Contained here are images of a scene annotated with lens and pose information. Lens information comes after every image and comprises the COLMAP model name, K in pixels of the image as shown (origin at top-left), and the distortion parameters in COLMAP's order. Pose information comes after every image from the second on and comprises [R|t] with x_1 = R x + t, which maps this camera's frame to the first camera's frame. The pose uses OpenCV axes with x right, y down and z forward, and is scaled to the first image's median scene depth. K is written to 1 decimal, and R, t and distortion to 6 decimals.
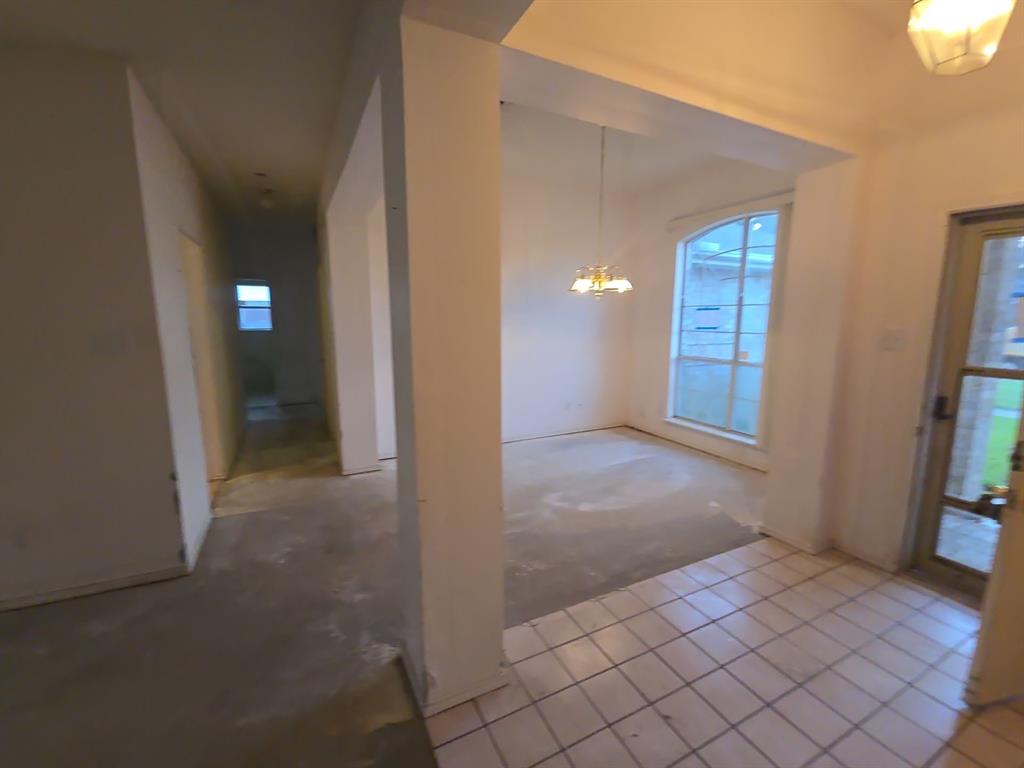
lens RADIAL K [[428.9, 0, 507.9], [0, 428.9, 385.2], [0, 0, 1]] dist [0.011575, -0.008239]
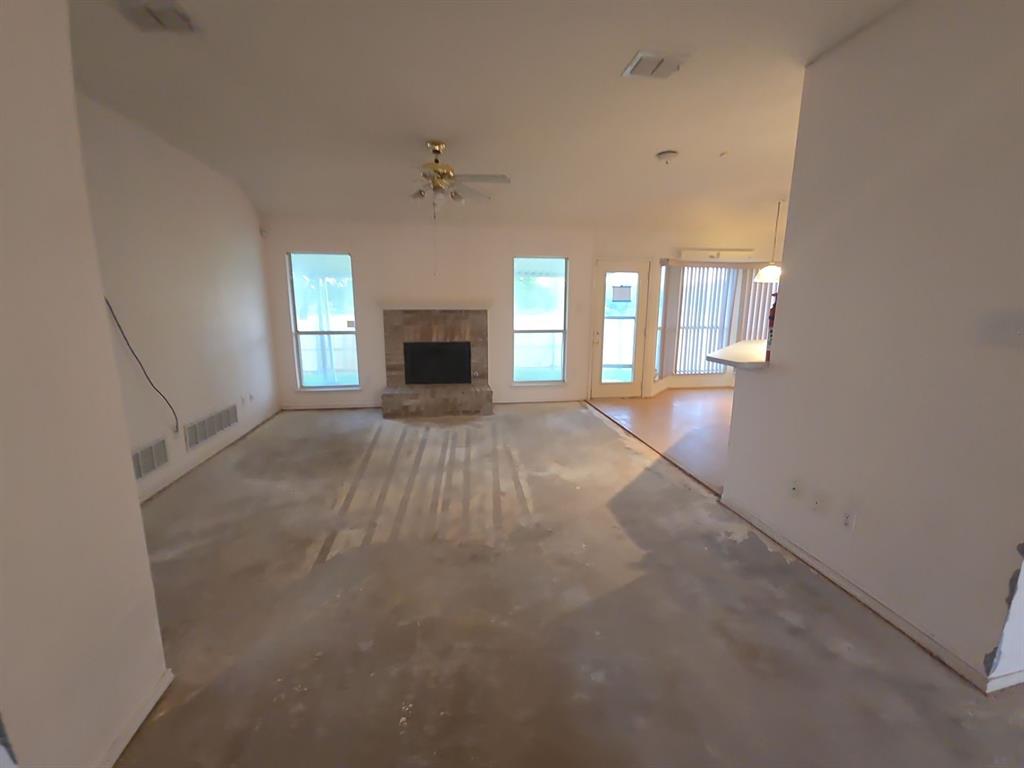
lens RADIAL K [[428.9, 0, 512.1], [0, 428.9, 387.6], [0, 0, 1]] dist [0.011575, -0.008239]
pose [[-0.303918, 0.179542, -0.935627, -0.003363], [-0.154195, 0.959863, 0.234279, -0.027103], [0.940137, 0.215471, -0.264035, 0.250155]]
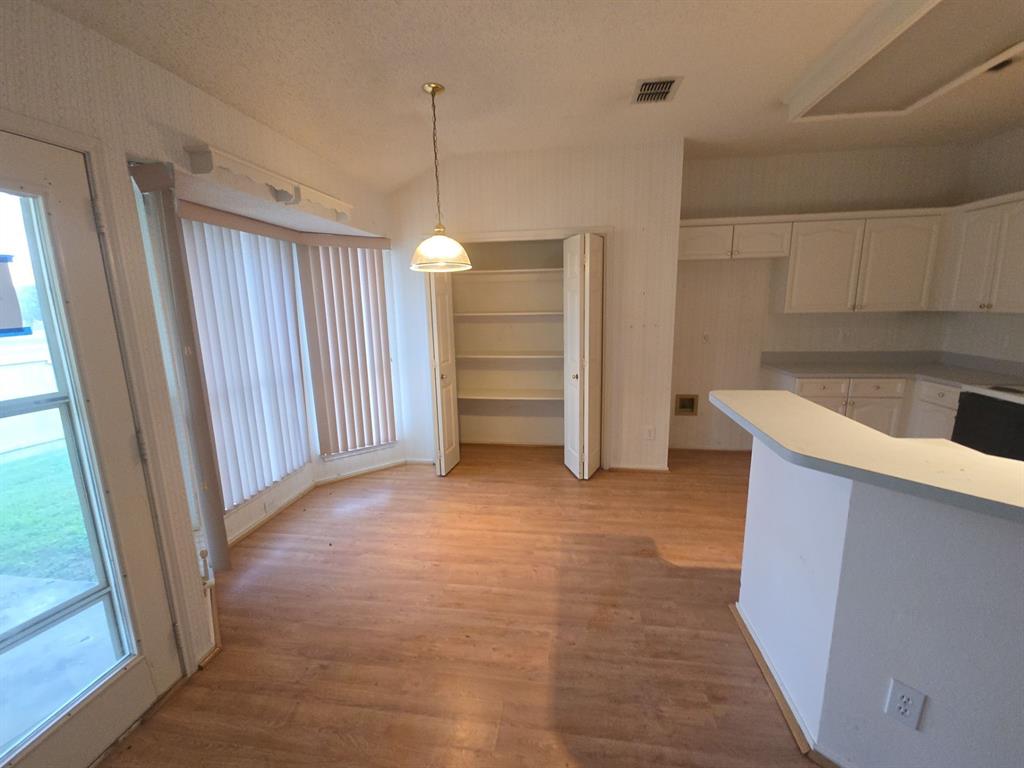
lens RADIAL K [[428.9, 0, 512.0], [0, 428.9, 387.6], [0, 0, 1]] dist [0.011575, -0.008239]
pose [[0.823331, 0.088889, -0.560558, -1.190851], [-0.066342, 0.995962, 0.060492, -0.029732], [0.563671, -0.012616, 0.825903, 0.114787]]
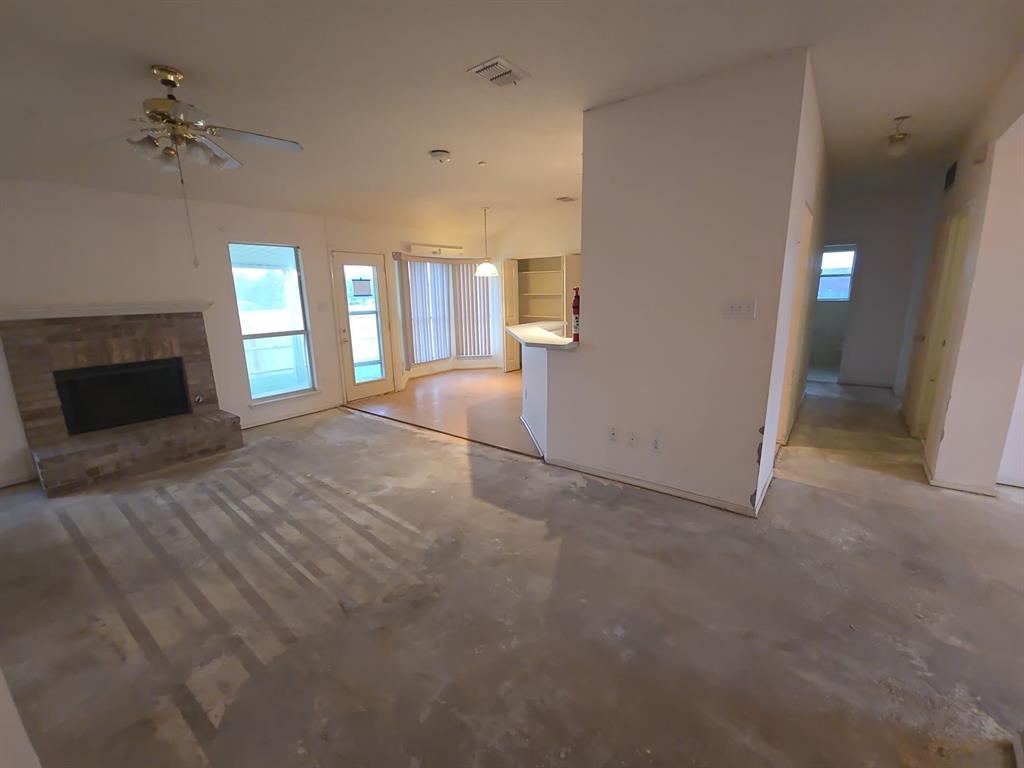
lens RADIAL K [[428.9, 0, 512.0], [0, 428.9, 386.1], [0, 0, 1]] dist [0.011575, -0.008239]
pose [[0.440468, 0.182034, -0.879120, -0.056147], [-0.120421, 0.982358, 0.143077, 0.009511], [0.889656, 0.042844, 0.454618, -0.060279]]
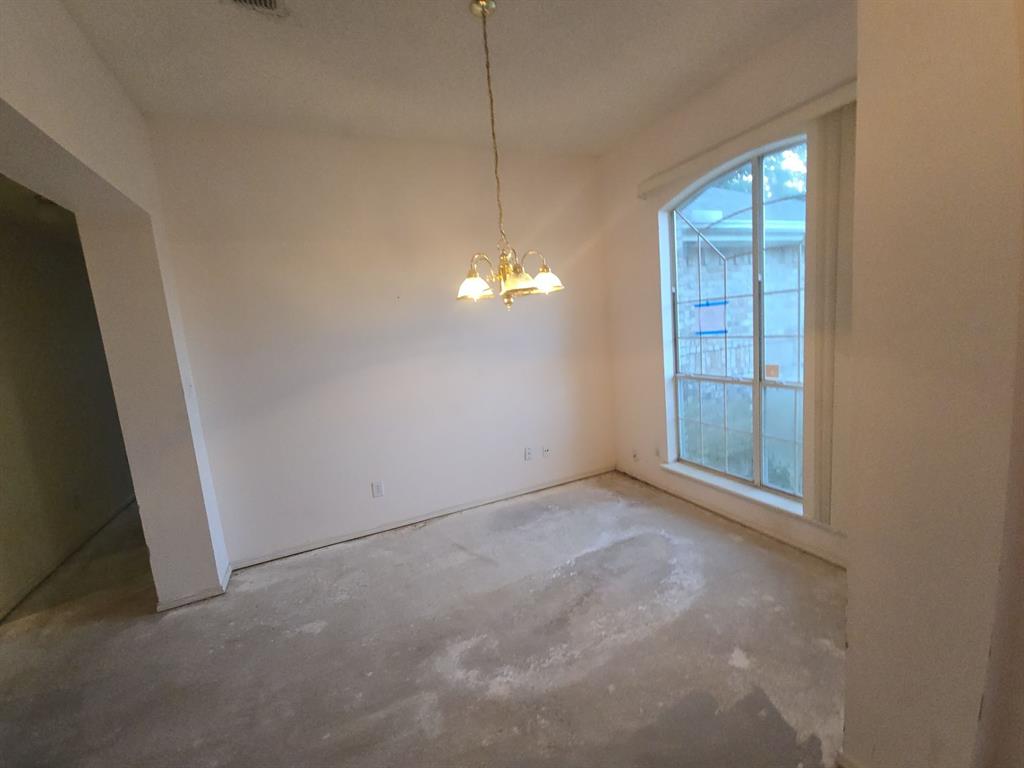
lens RADIAL K [[428.9, 0, 508.5], [0, 428.9, 386.6], [0, 0, 1]] dist [0.011575, -0.008239]
pose [[0.994901, -0.084643, -0.054841, 0.210600], [0.083741, 0.996315, -0.018547, -0.074496], [0.056209, 0.013859, 0.998323, 0.369628]]
